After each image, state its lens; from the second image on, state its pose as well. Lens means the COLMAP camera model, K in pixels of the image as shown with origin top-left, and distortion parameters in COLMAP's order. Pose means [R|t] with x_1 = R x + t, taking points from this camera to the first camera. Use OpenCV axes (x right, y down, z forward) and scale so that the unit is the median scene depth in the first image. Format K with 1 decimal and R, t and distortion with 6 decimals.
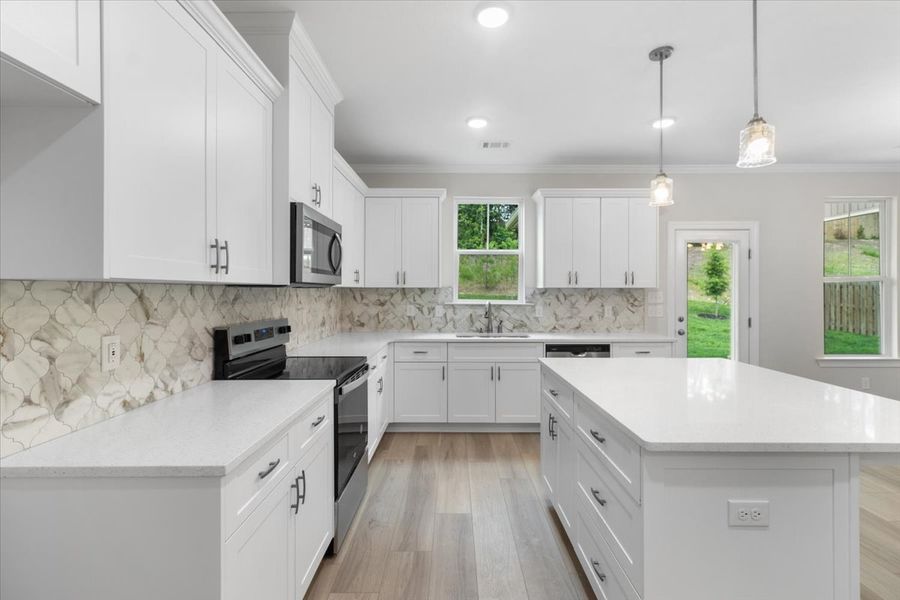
lens RADIAL K [[418.2, 0, 453.0], [0, 418.2, 292.4], [0, 0, 1]] dist [-0.000918, -0.000522]
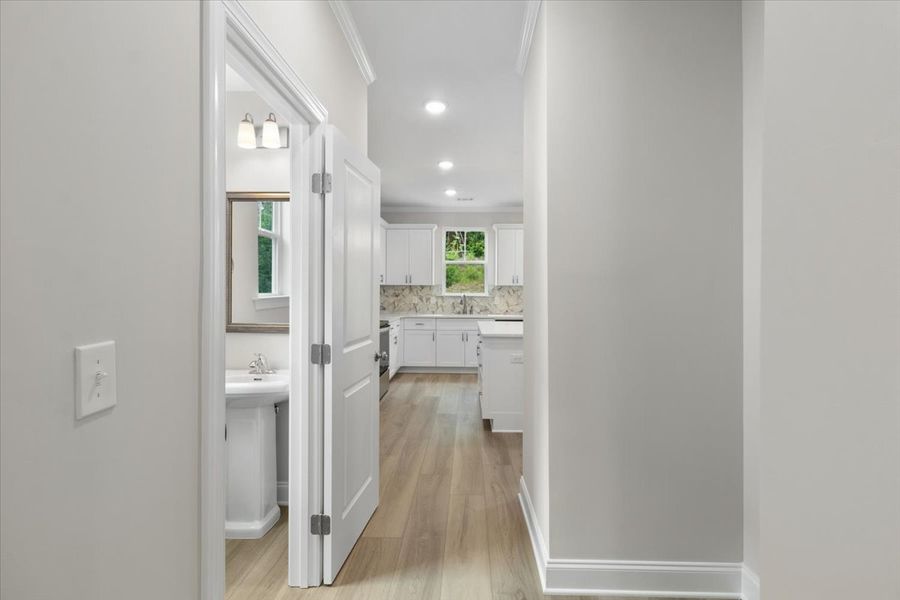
lens RADIAL K [[418.2, 0, 454.0], [0, 418.2, 300.2], [0, 0, 1]] dist [-0.000918, -0.000522]
pose [[0.999449, 0.004049, -0.032929, 0.101124], [-0.003389, 0.999793, 0.020084, 0.013341], [0.033003, -0.019961, 0.999256, -0.588958]]
